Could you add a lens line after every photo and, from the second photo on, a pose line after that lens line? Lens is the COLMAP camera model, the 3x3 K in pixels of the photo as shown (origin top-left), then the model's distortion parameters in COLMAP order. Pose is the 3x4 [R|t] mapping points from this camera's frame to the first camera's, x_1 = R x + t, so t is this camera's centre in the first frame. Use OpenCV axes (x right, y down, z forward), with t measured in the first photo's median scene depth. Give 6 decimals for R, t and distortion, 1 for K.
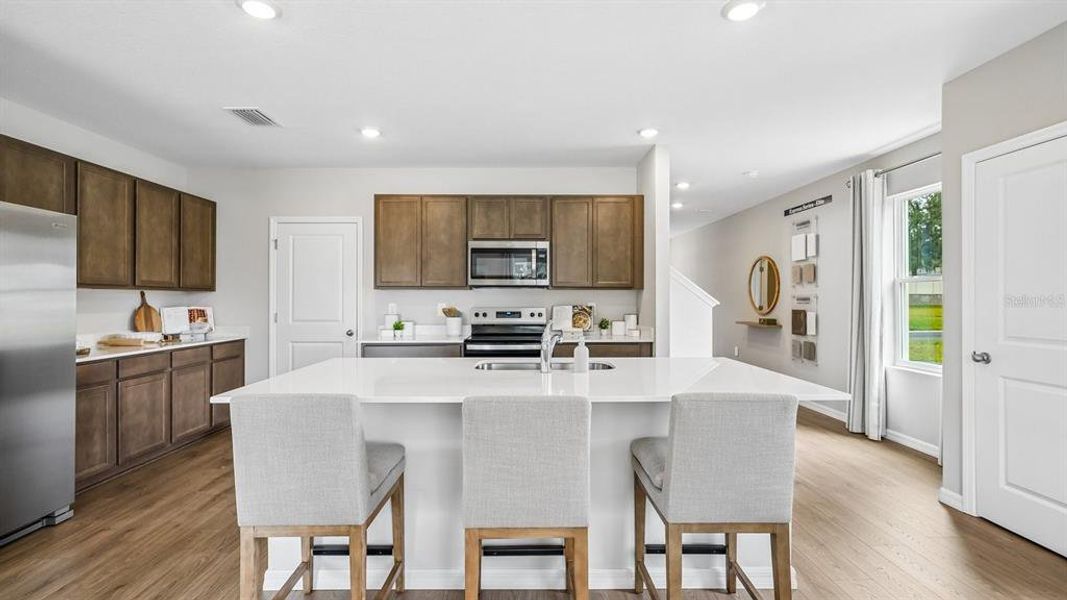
lens RADIAL K [[469.5, 0, 528.0], [0, 469.5, 296.6], [0, 0, 1]] dist [-0.001773, 0.000194]
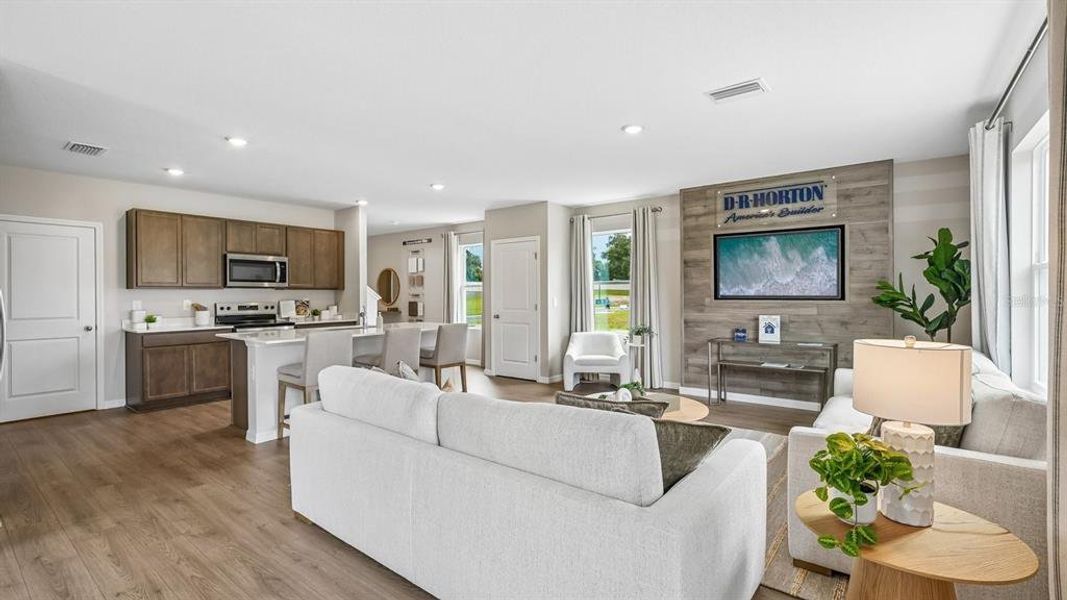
lens RADIAL K [[469.5, 0, 528.0], [0, 469.5, 296.6], [0, 0, 1]] dist [-0.001773, 0.000194]
pose [[0.628321, -0.007042, 0.777922, -0.617315], [0.002355, 0.999972, 0.007151, -0.001840], [-0.777951, -0.002661, 0.628320, -0.506897]]
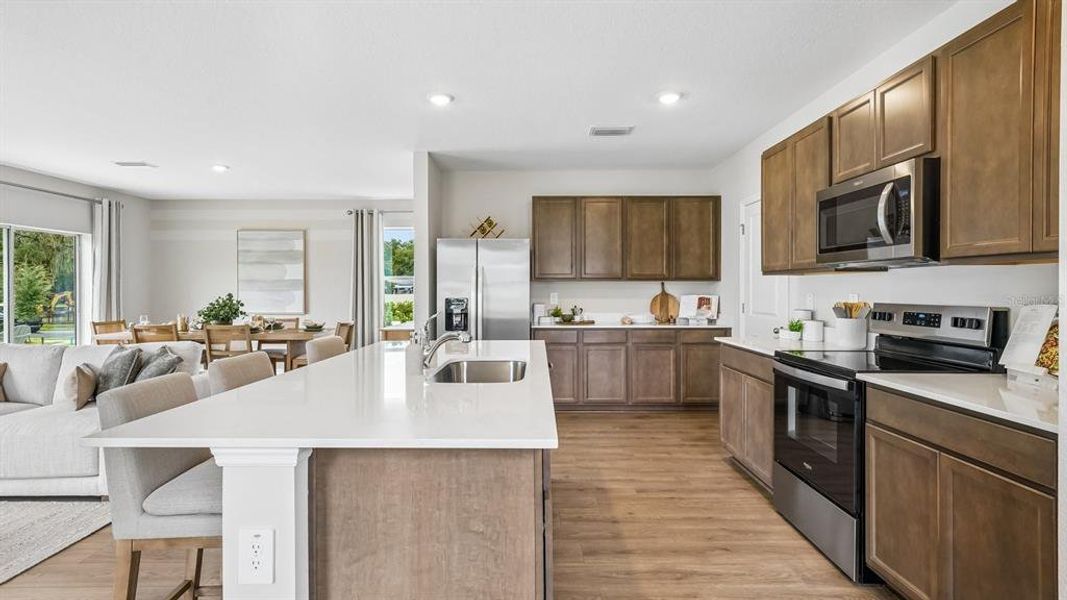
lens RADIAL K [[514.0, 0, 533.5], [0, 514.0, 300.0], [0, 0, 1]] dist [0.001751, 0.000456]
pose [[-0.006675, 0.022075, -0.999734, 0.525044], [0.011050, 0.999697, 0.022000, 0.002101], [0.999917, -0.010900, -0.006917, 0.626494]]
